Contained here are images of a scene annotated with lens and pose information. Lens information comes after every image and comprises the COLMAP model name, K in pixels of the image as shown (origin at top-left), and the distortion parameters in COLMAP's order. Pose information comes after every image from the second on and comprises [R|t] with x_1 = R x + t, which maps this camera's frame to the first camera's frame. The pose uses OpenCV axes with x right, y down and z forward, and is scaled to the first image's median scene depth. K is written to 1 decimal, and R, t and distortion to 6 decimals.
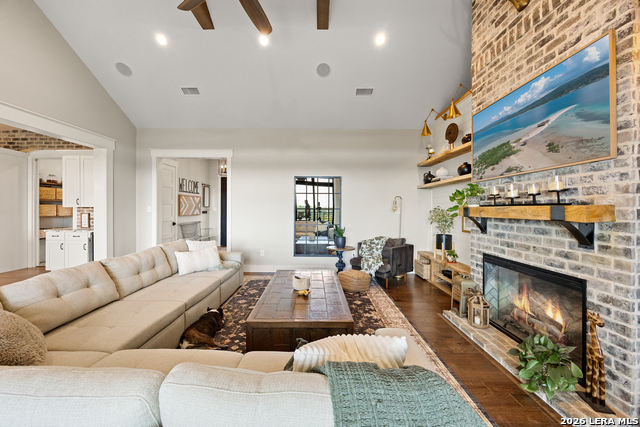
lens RADIAL K [[244.1, 0, 316.1], [0, 244.1, 210.4], [0, 0, 1]] dist [-0.002764, -0.000350]
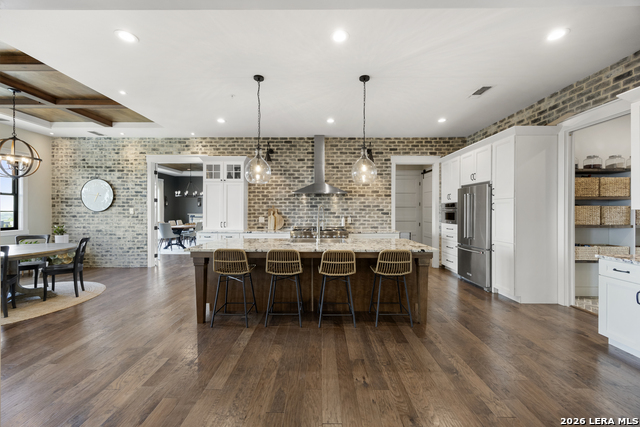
lens RADIAL K [[260.9, 0, 315.7], [0, 260.9, 212.1], [0, 0, 1]] dist [0.011433, 0.001351]
pose [[0.001770, -0.002445, -0.999995, -0.631219], [-0.003714, 0.999990, -0.002451, -0.005423], [0.999992, 0.003718, 0.001760, 0.459444]]
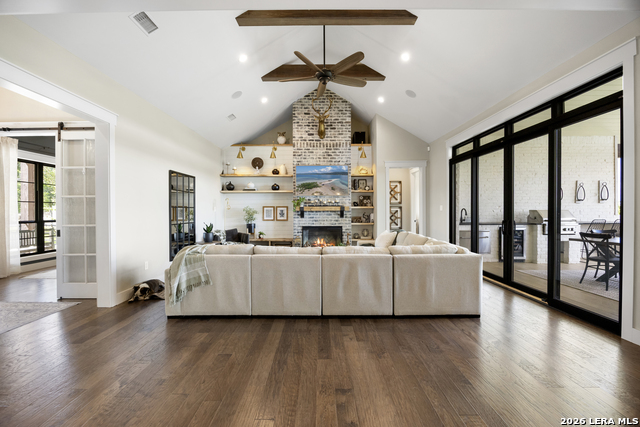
lens RADIAL K [[267.0, 0, 318.5], [0, 267.0, 212.6], [0, 0, 1]] dist [-0.010829, 0.002235]
pose [[-0.009512, -0.014000, 0.999857, -1.310129], [0.009513, 0.999855, 0.014091, 0.005666], [-0.999910, 0.009646, -0.009377, 0.598437]]
